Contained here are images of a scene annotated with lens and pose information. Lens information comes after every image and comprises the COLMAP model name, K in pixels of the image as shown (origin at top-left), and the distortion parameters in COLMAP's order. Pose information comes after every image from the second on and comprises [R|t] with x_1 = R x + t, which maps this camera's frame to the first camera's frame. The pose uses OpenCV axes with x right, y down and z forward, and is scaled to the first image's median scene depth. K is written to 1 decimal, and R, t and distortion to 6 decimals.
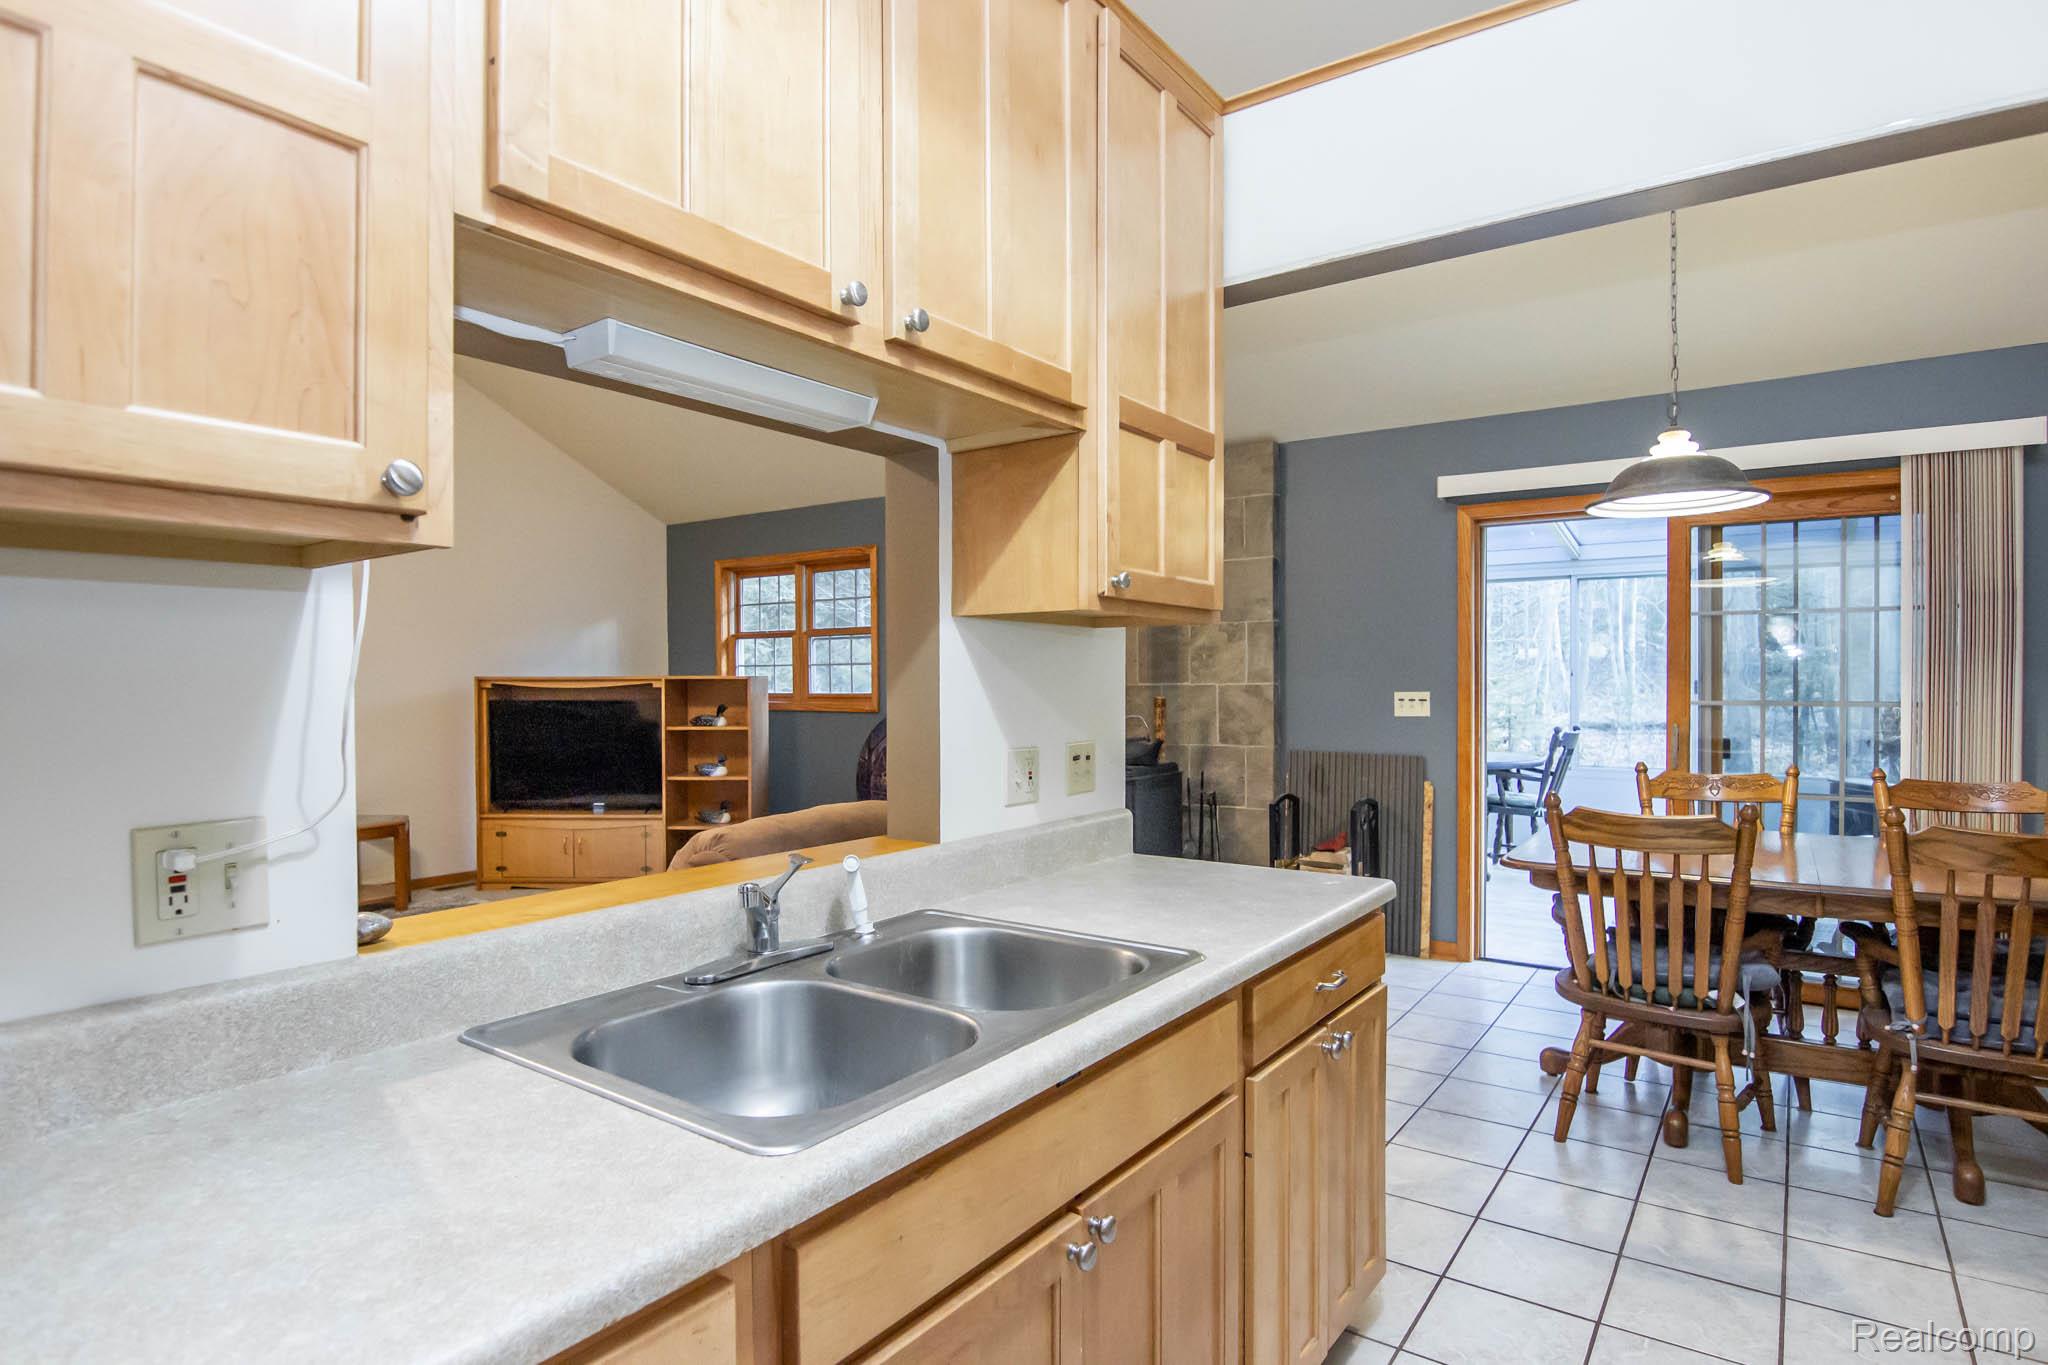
lens RADIAL K [[1072.2, 0, 1038.8], [0, 1072.2, 668.6], [0, 0, 1]] dist [0.001169, -0.014629]
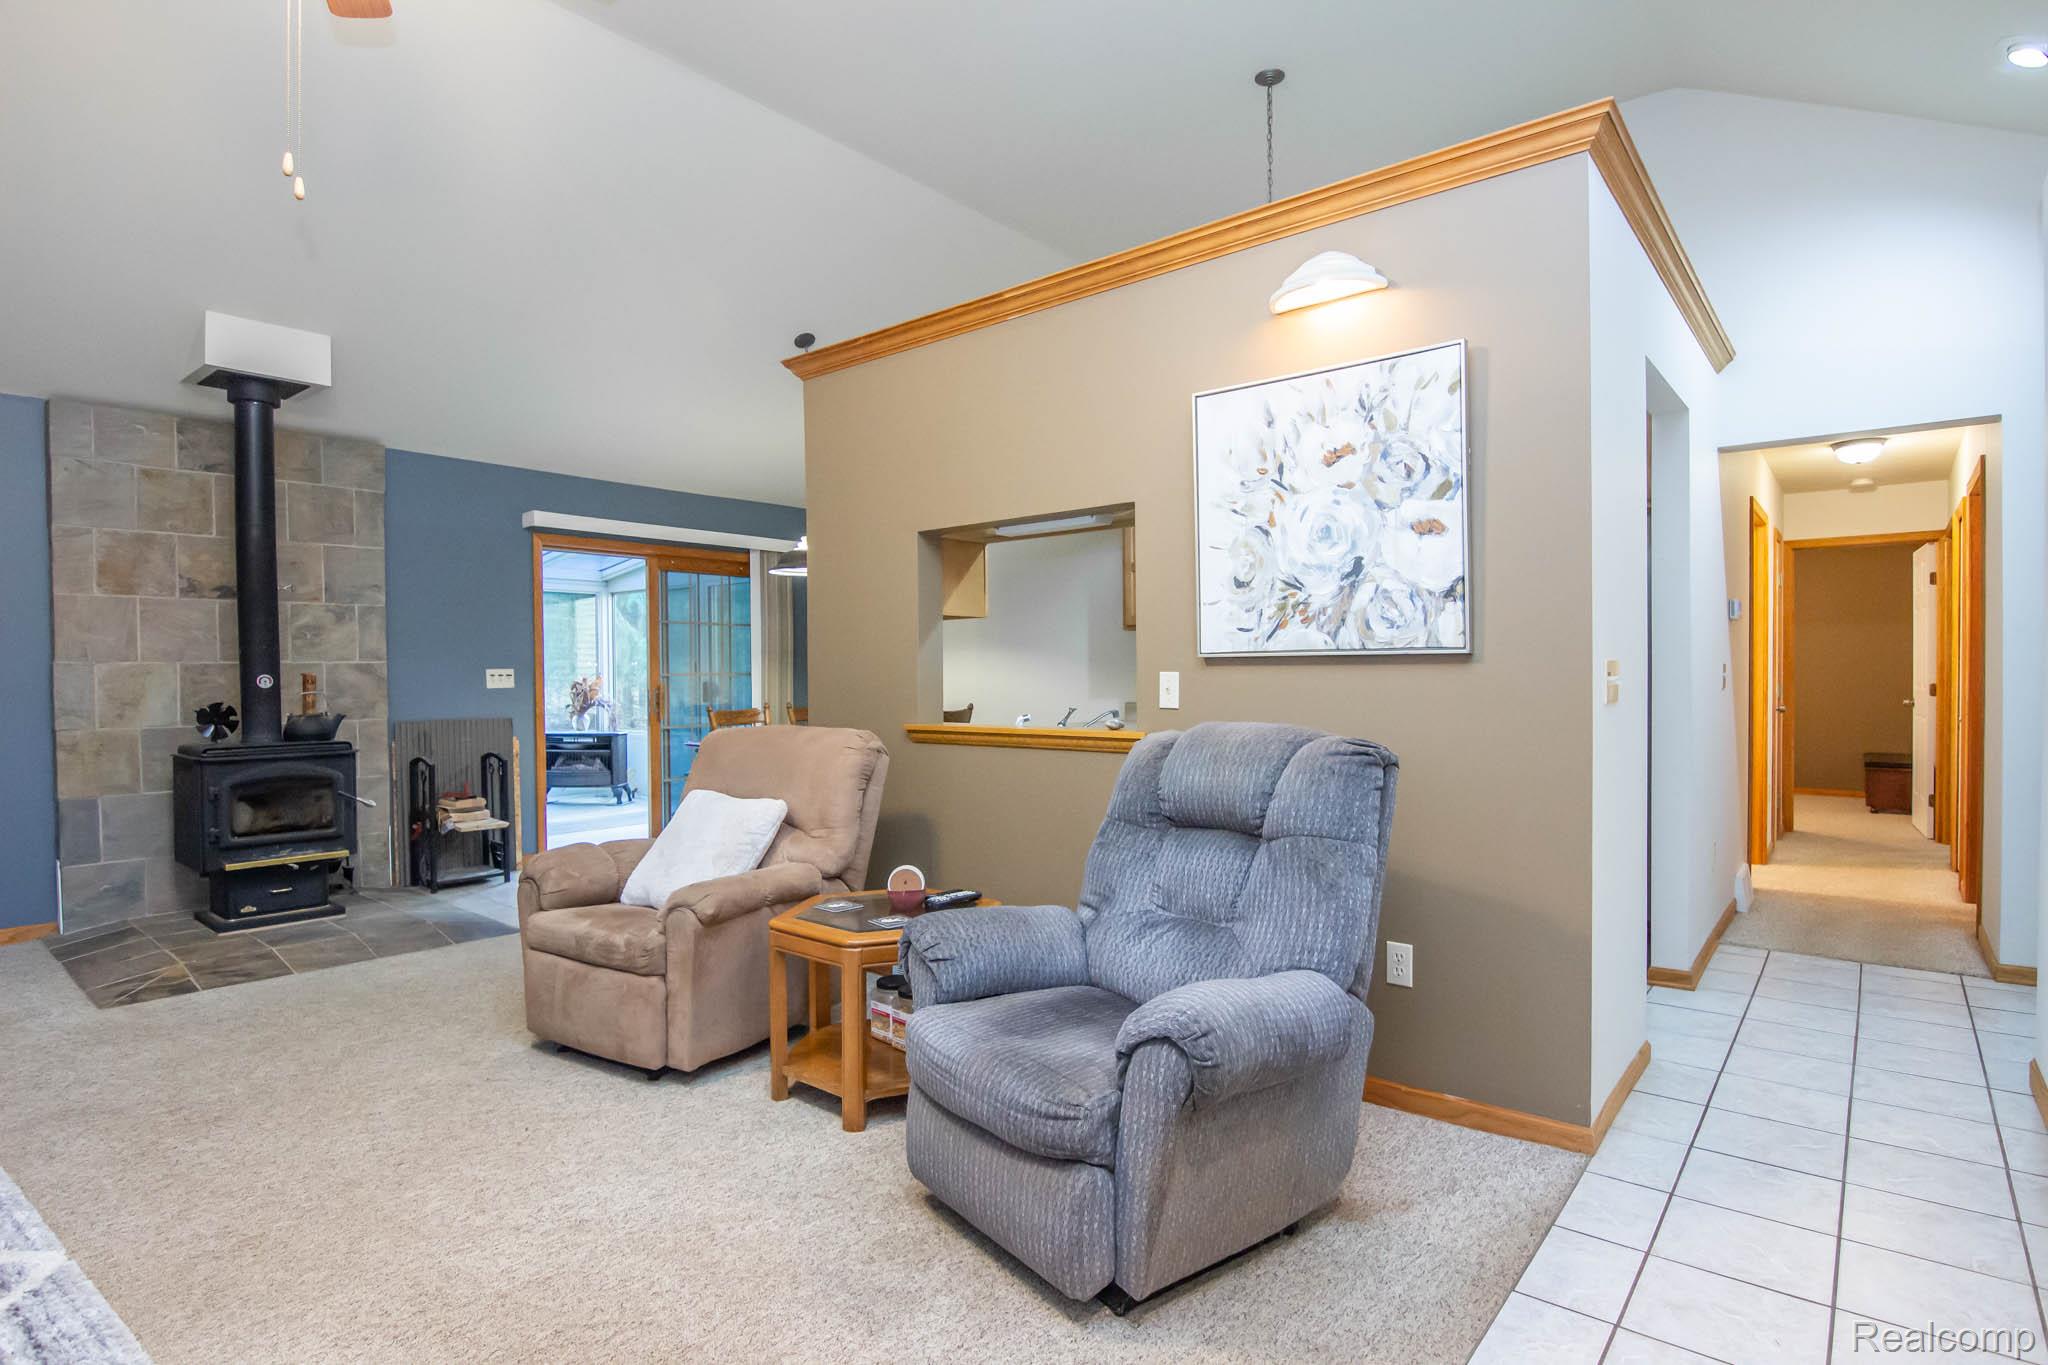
lens RADIAL K [[1047.3, 0, 1024.0], [0, 1047.3, 682.5], [0, 0, 1]] dist [-0.002591, -0.014655]
pose [[0.079146, -0.007349, 0.996836, -0.660713], [-0.003716, 0.999964, 0.007667, 0.019706], [-0.996856, -0.004311, 0.079116, 0.202670]]
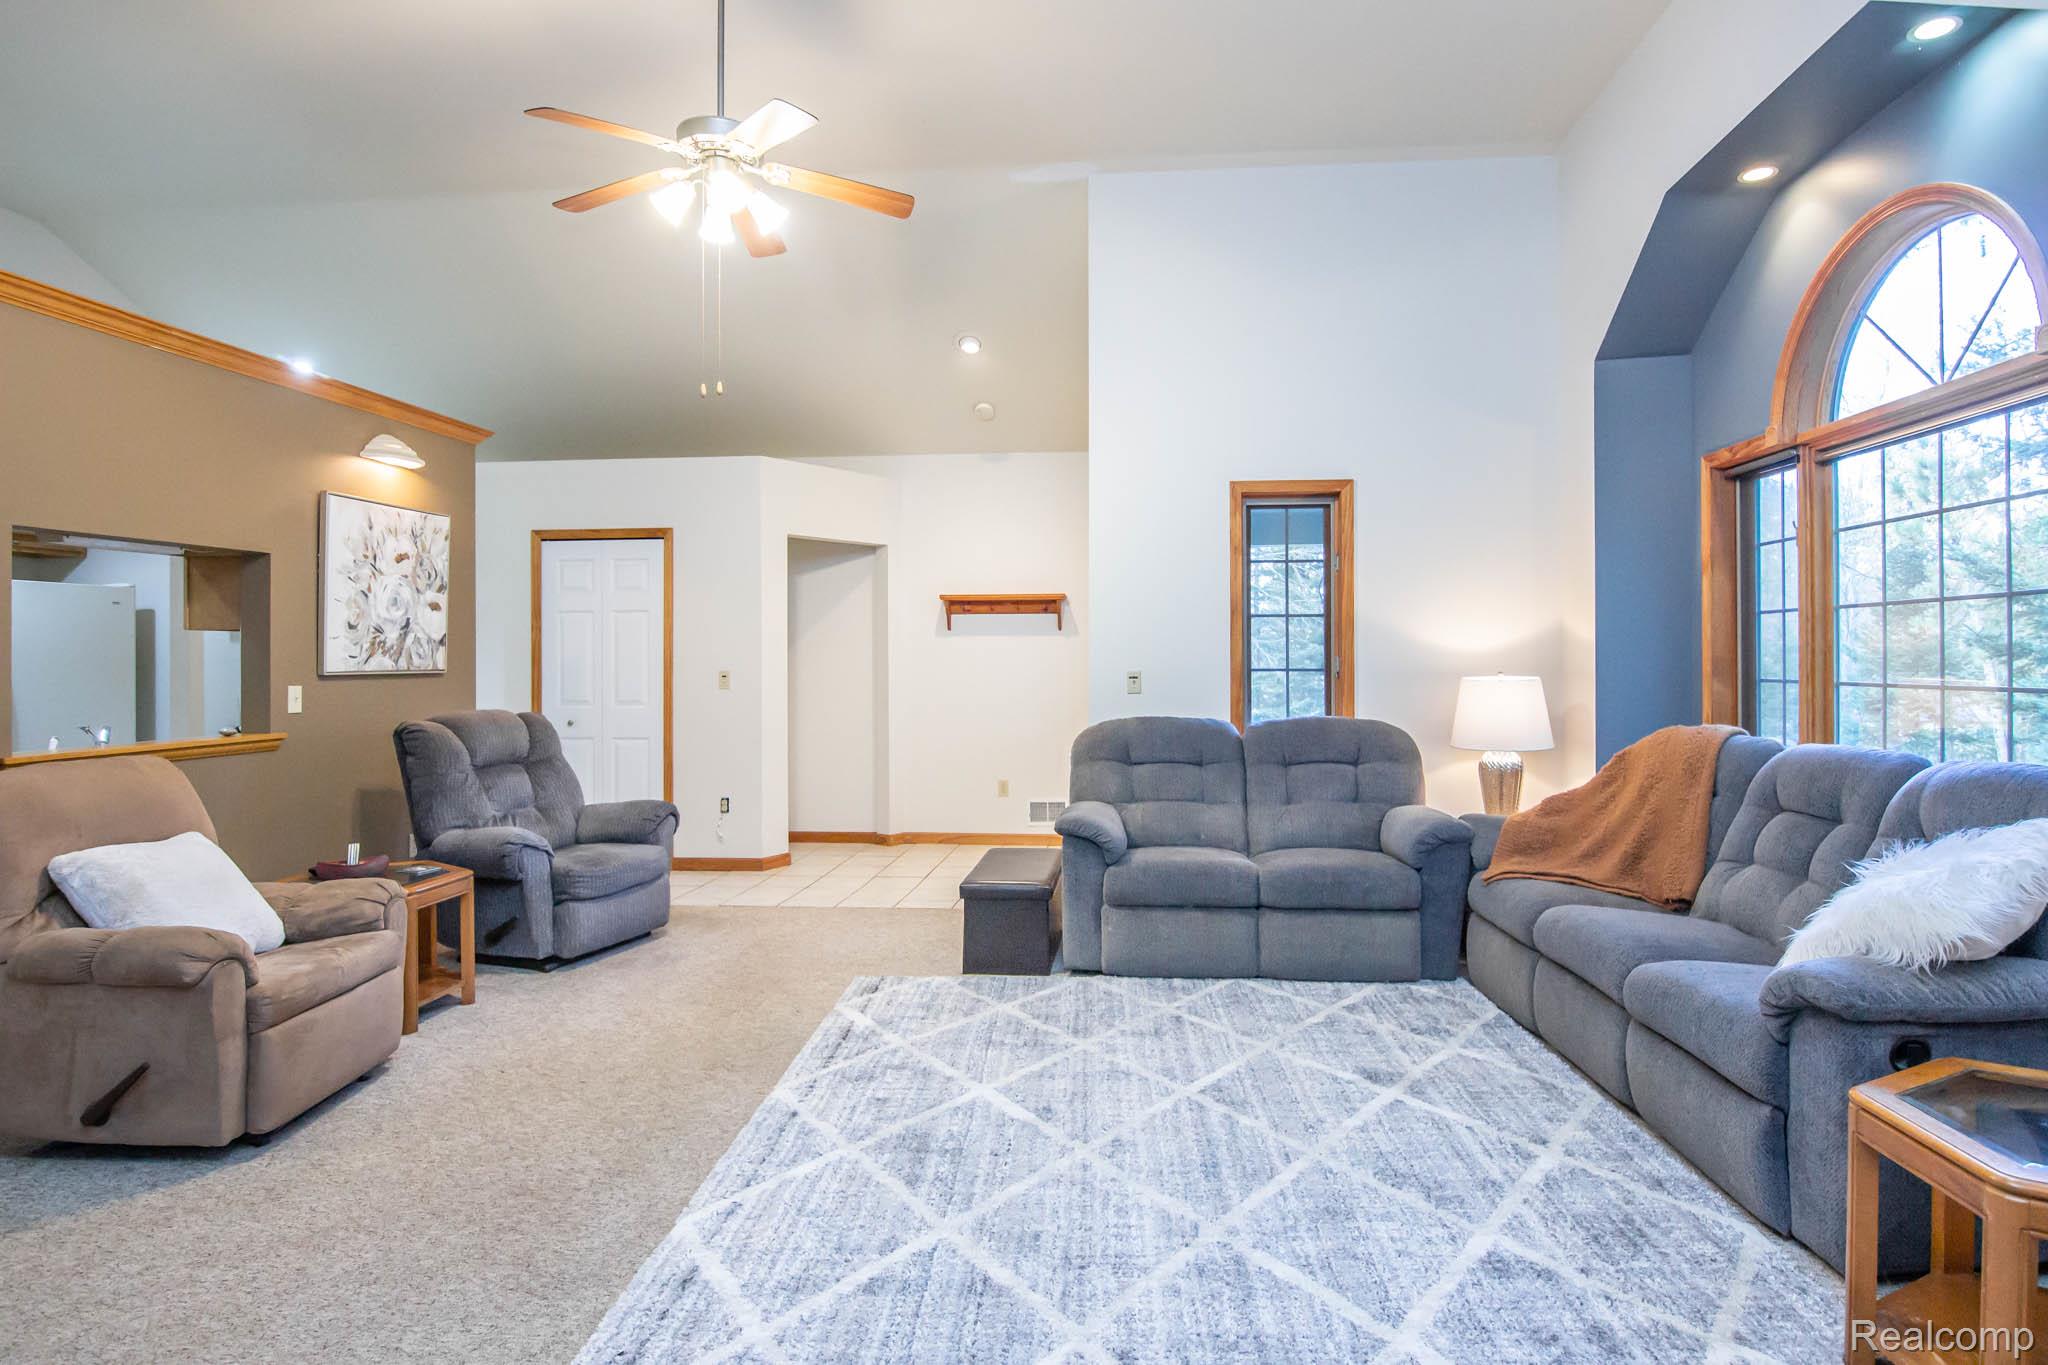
lens RADIAL K [[1072.2, 0, 1038.8], [0, 1072.2, 668.6], [0, 0, 1]] dist [0.001169, -0.014629]
pose [[-0.875772, 0.011420, -0.482590, -0.238053], [0.011914, 0.999927, 0.002040, 0.011234], [0.482578, -0.003963, -0.875844, 1.012530]]
